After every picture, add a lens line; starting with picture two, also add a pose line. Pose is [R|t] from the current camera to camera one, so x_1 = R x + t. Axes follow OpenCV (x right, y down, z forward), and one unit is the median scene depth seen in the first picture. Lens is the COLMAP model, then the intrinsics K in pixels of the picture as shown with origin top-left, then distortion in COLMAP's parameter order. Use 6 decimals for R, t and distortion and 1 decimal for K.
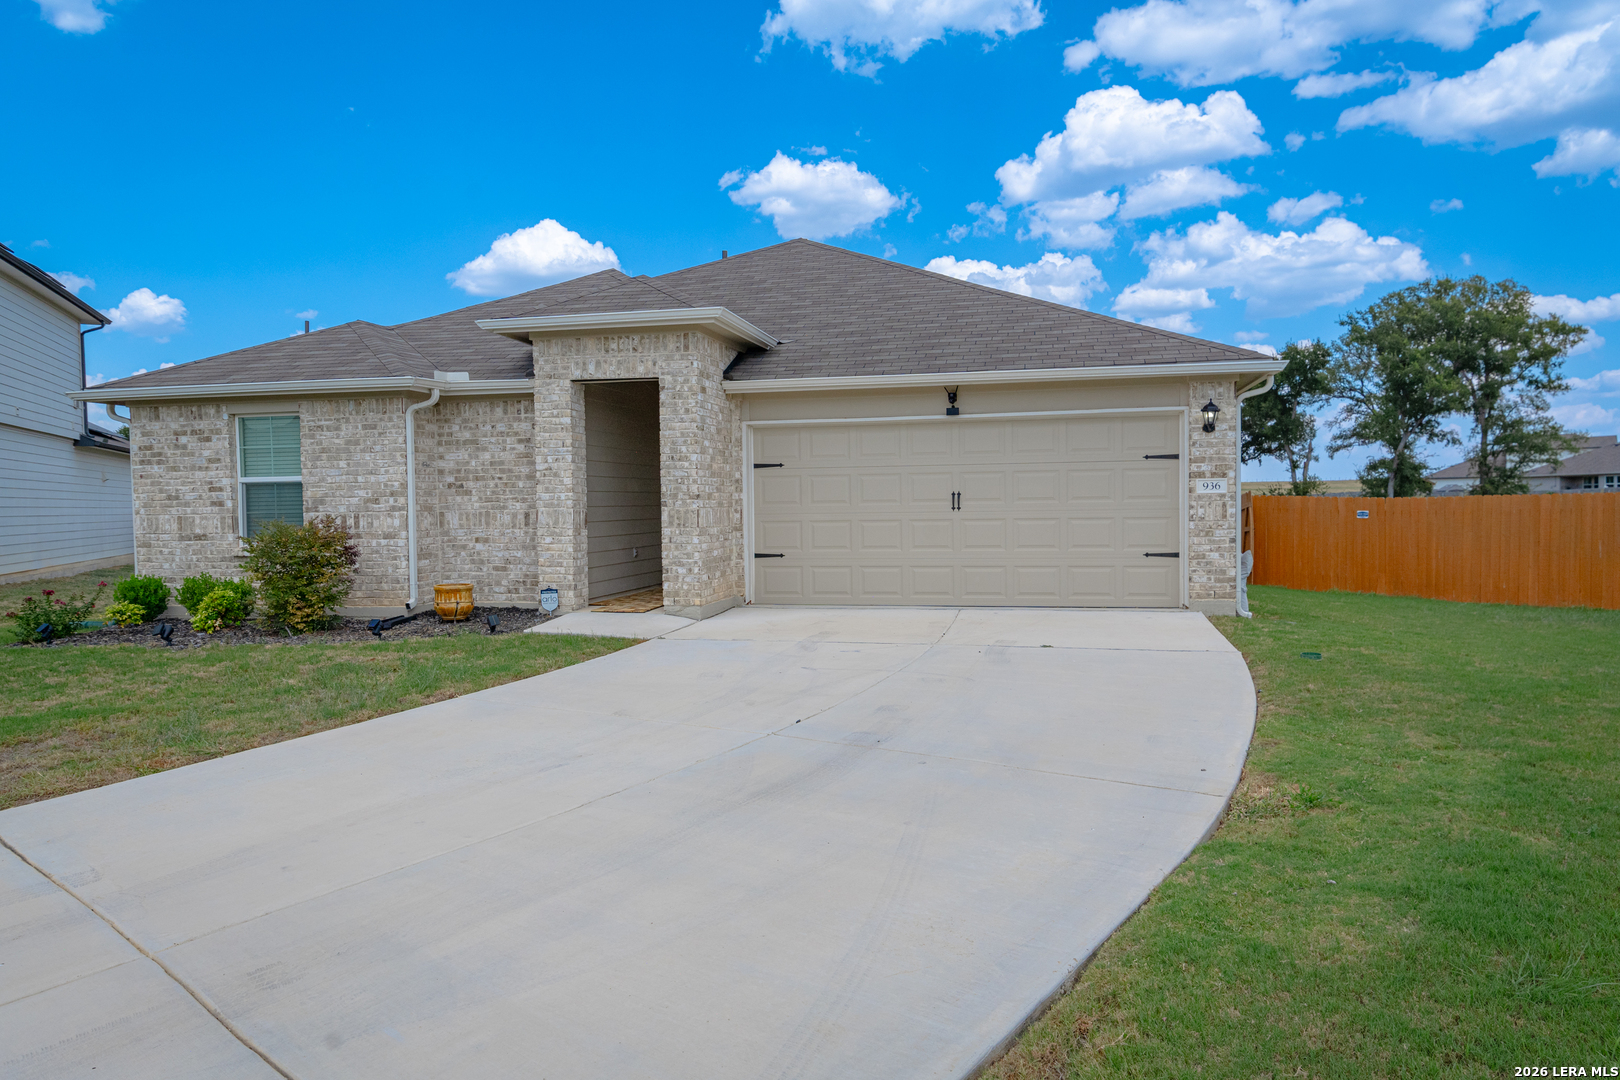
lens RADIAL K [[1125.8, 0, 811.7], [0, 1125.8, 544.6], [0, 0, 1]] dist [0.027436, -0.006485]
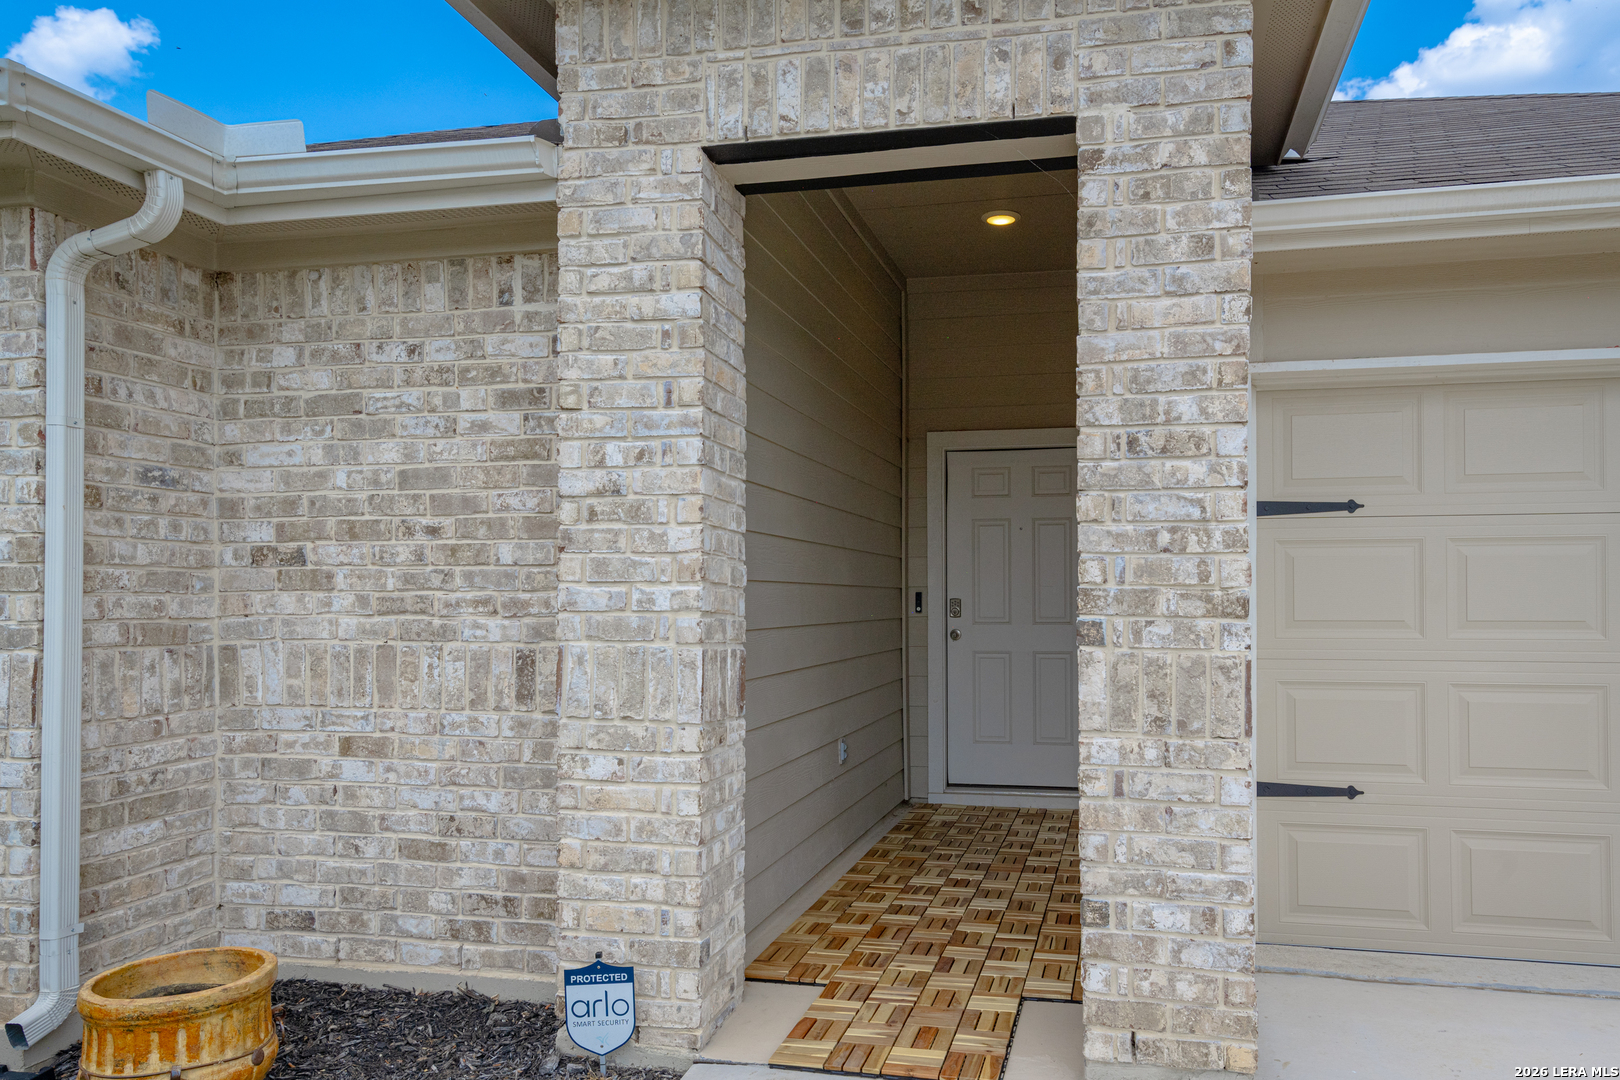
lens RADIAL K [[1125.8, 0, 934.6], [0, 1125.8, 590.8], [0, 0, 1]] dist [0.027436, -0.006485]
pose [[0.998144, 0.011656, 0.059769, -0.165575], [-0.008905, 0.998897, -0.046100, -0.031413], [-0.060240, 0.045482, 0.997147, 0.702883]]
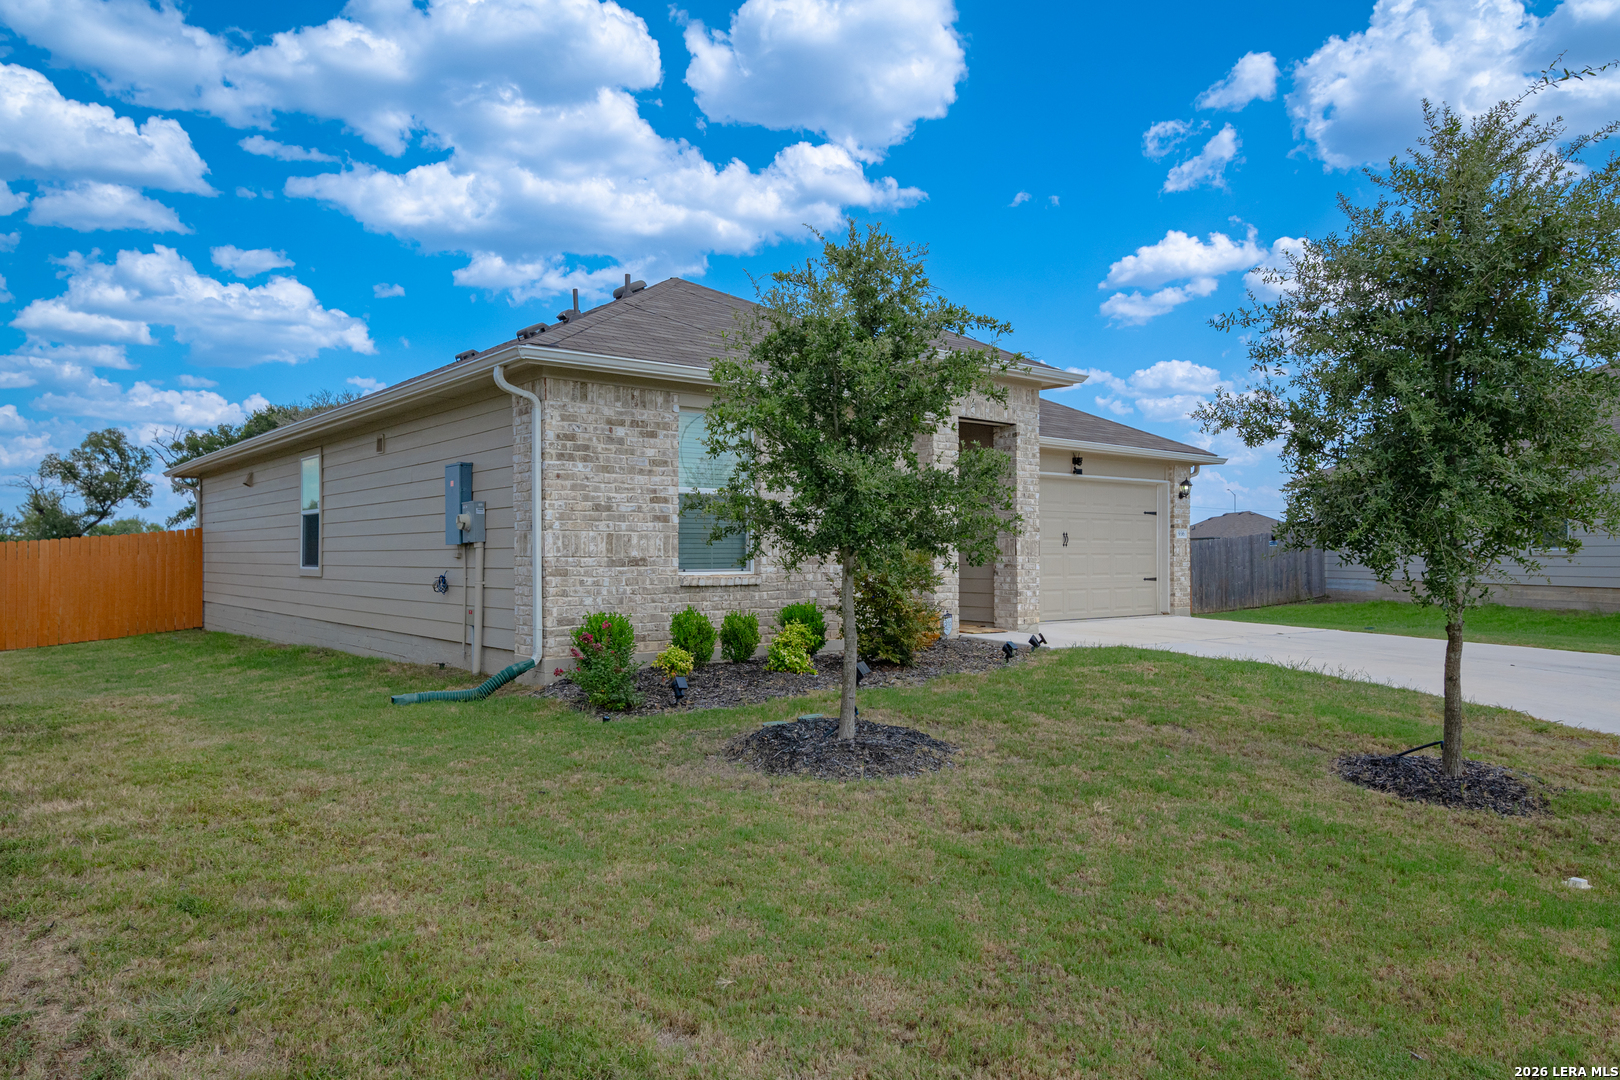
lens RADIAL K [[1125.8, 0, 814.9], [0, 1125.8, 543.5], [0, 0, 1]] dist [0.027436, -0.006485]
pose [[0.582416, 0.023228, 0.812559, -1.084985], [0.019330, 0.998913, -0.042411, 0.015532], [-0.812661, 0.040408, 0.581334, 0.467421]]
